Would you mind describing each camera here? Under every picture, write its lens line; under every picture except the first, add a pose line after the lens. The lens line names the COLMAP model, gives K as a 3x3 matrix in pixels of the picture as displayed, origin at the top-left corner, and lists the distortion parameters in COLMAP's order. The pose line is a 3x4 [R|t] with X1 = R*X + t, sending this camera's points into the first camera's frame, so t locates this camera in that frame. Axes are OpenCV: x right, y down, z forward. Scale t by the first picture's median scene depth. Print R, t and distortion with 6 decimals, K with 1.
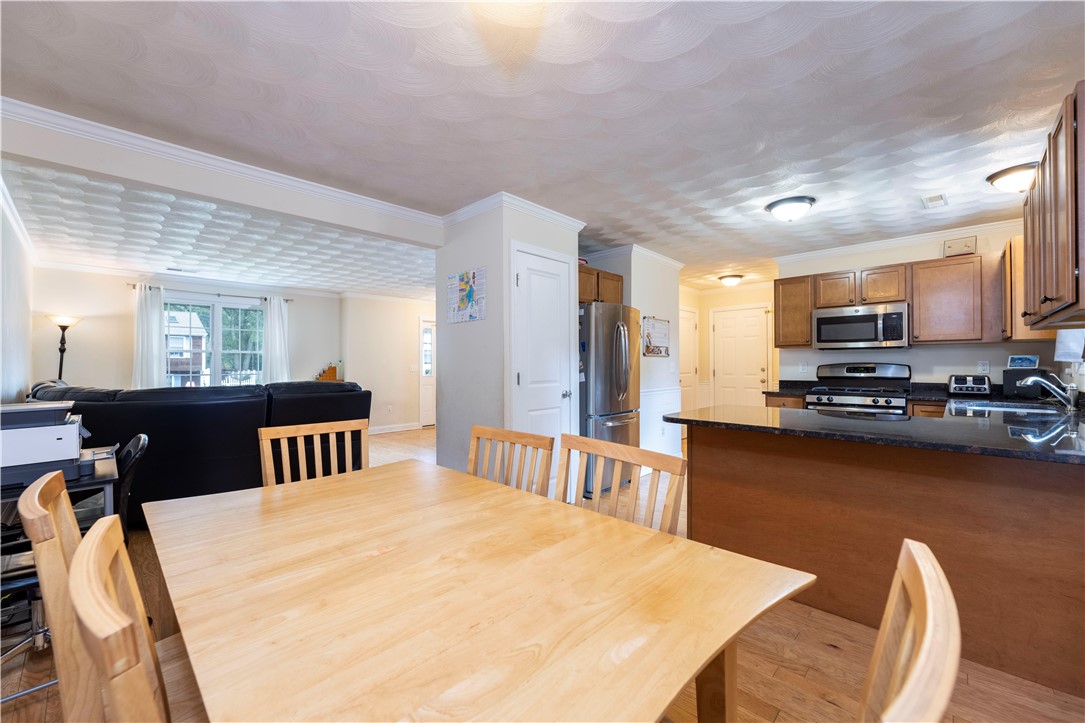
lens RADIAL K [[434.8, 0, 538.3], [0, 434.8, 362.7], [0, 0, 1]] dist [-0.001147, 0.000326]
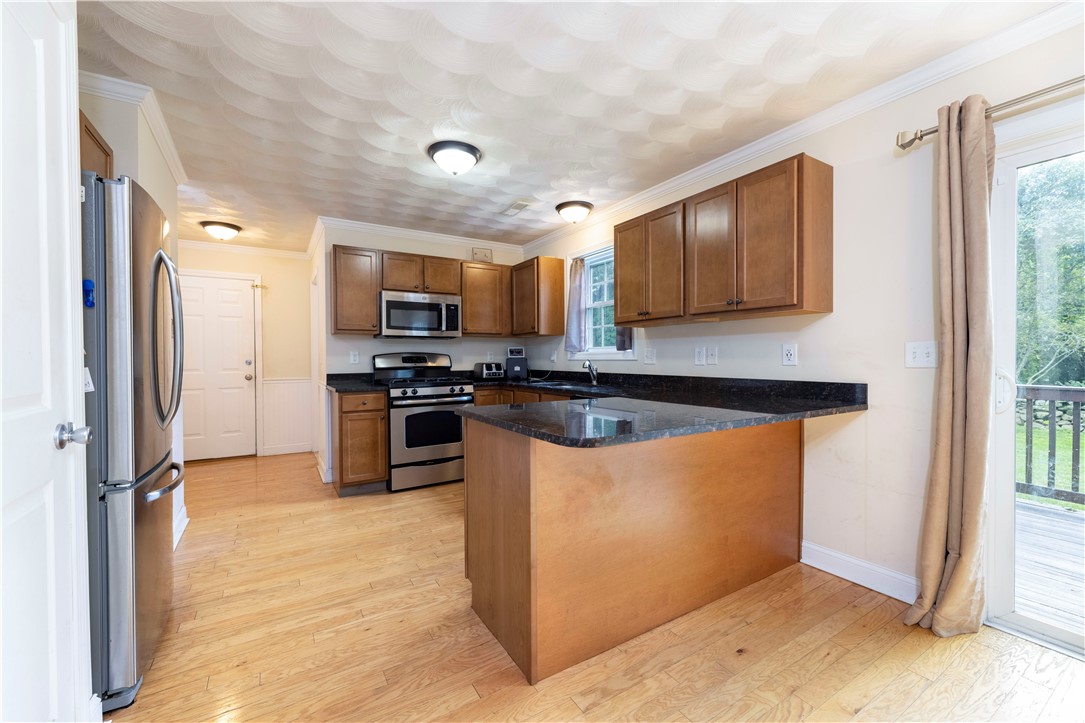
lens RADIAL K [[434.8, 0, 537.6], [0, 434.8, 361.2], [0, 0, 1]] dist [-0.001147, 0.000326]
pose [[0.245050, -0.006307, 0.969490, -0.139586], [0.000225, 0.999979, 0.006449, 0.014408], [-0.969510, -0.001362, 0.245047, 0.521663]]
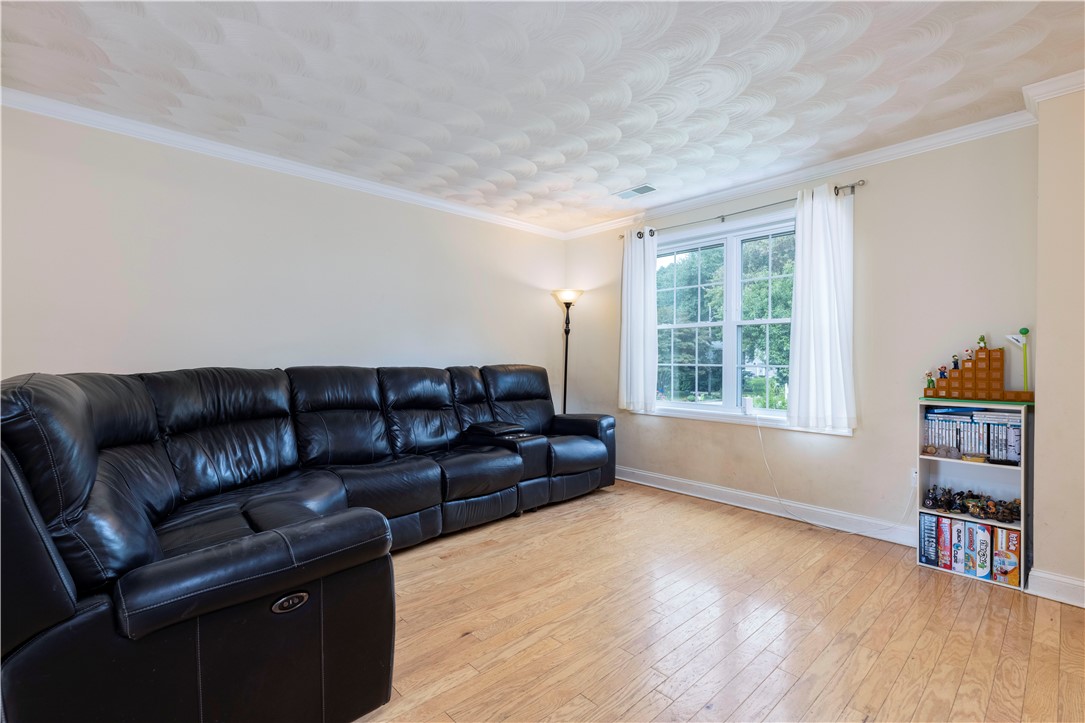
lens RADIAL K [[494.4, 0, 536.8], [0, 494.4, 354.8], [0, 0, 1]] dist [-0.000301, 0.000155]
pose [[-0.060204, -0.002092, -0.998184, -0.186843], [0.004661, 0.999986, -0.002377, 0.027292], [0.998175, -0.004796, -0.060193, 1.439526]]
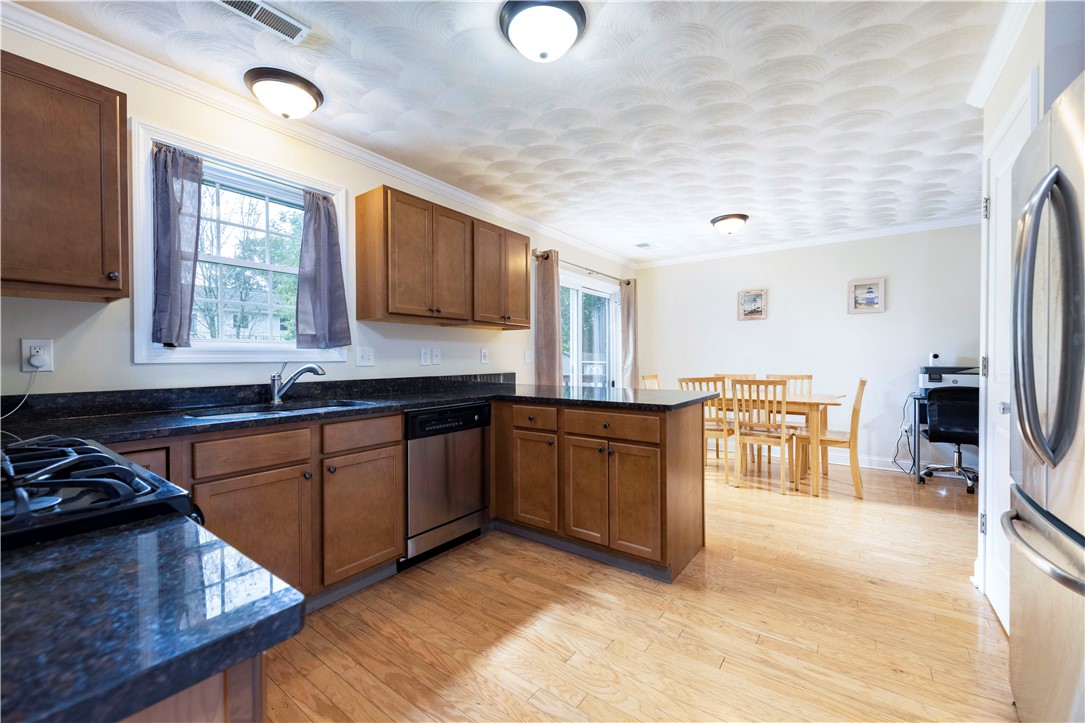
lens RADIAL K [[434.8, 0, 533.7], [0, 434.8, 361.6], [0, 0, 1]] dist [-0.001147, 0.000326]
pose [[-0.991742, 0.002427, -0.128230, 0.678664], [0.001270, 0.999958, 0.009101, 0.012077], [0.128246, 0.008863, -0.991703, 1.354048]]
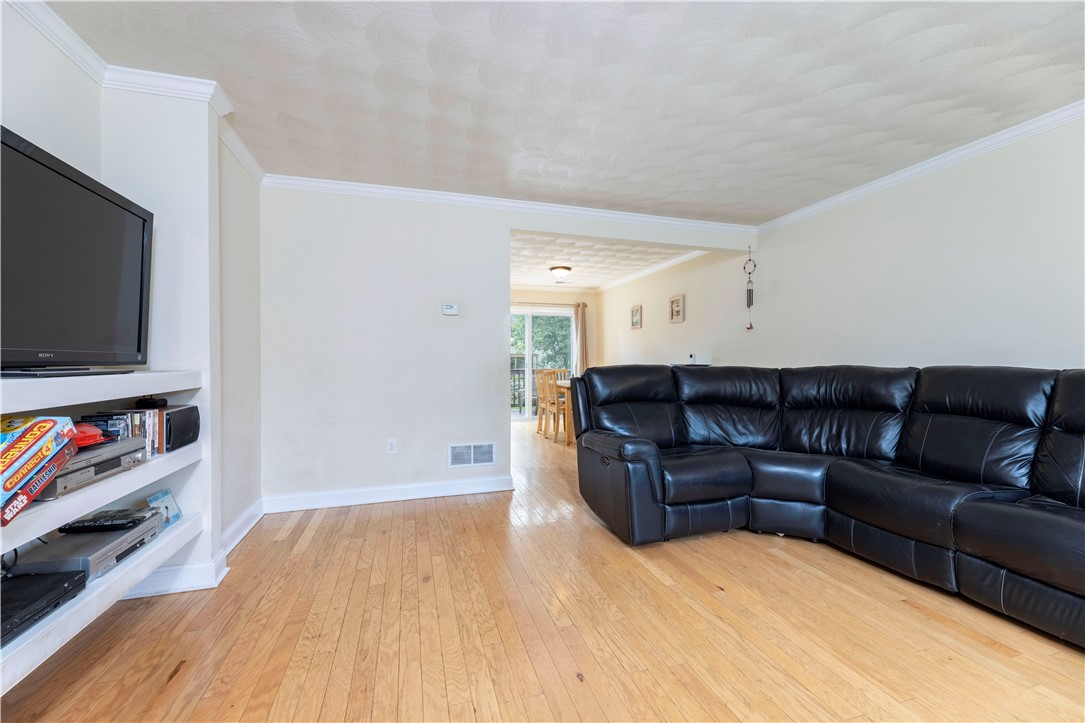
lens RADIAL K [[434.8, 0, 533.4], [0, 434.8, 359.8], [0, 0, 1]] dist [-0.001147, 0.000326]
pose [[-0.869952, 0.000736, 0.493136, -0.827674], [-0.001670, 0.999989, -0.004439, 0.038317], [-0.493134, -0.004686, -0.869941, 1.971632]]
